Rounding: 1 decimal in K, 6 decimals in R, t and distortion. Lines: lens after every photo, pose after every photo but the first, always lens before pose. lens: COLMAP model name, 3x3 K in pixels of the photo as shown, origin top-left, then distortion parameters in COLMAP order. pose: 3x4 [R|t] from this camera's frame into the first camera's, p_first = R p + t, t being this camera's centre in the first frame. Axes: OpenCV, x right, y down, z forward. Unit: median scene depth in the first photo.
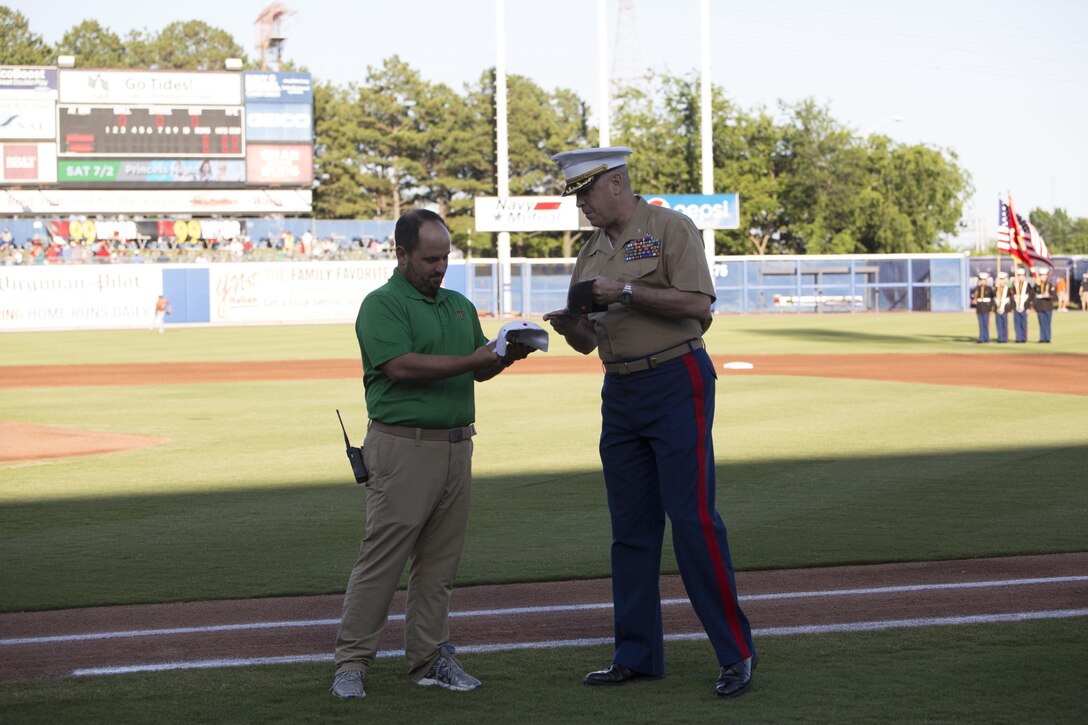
lens RADIAL K [[3255.6, 0, 544.0], [0, 3255.6, 362.4], [0, 0, 1]] dist [0.111925, 0.000000]
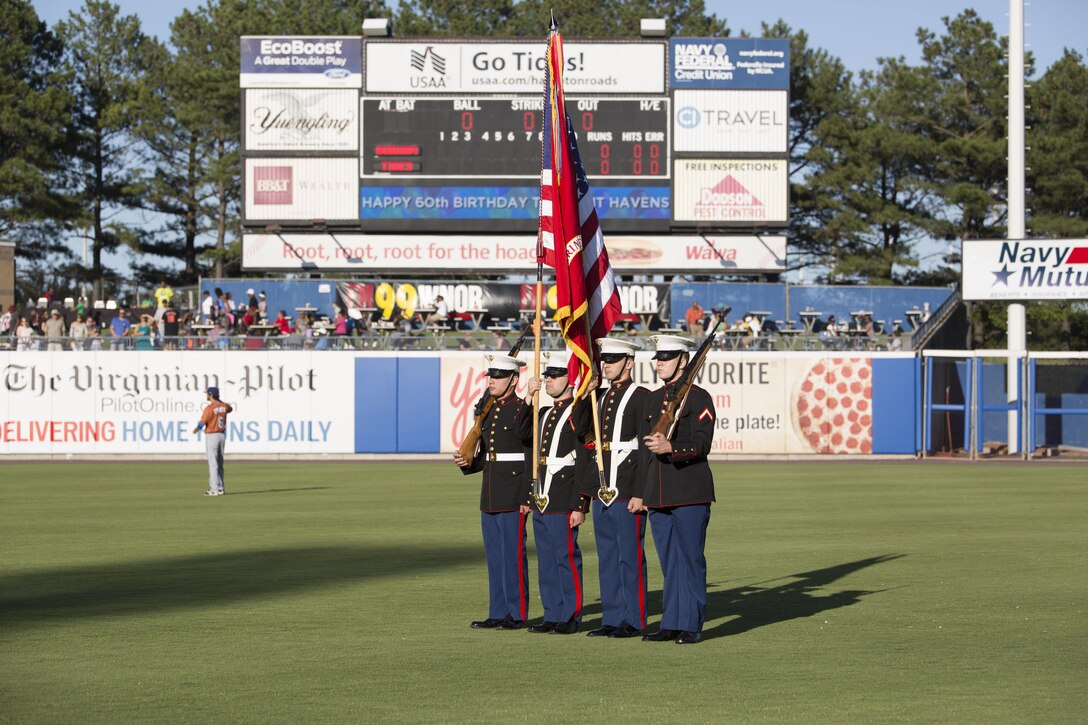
lens RADIAL K [[3255.6, 0, 544.0], [0, 3255.6, 362.8], [0, 0, 1]] dist [0.111925, 0.000000]
pose [[0.900604, 0.013843, -0.434420, 0.152742], [-0.028936, 0.999185, -0.028149, -0.011686], [0.433676, 0.037922, 0.900270, 0.457564]]
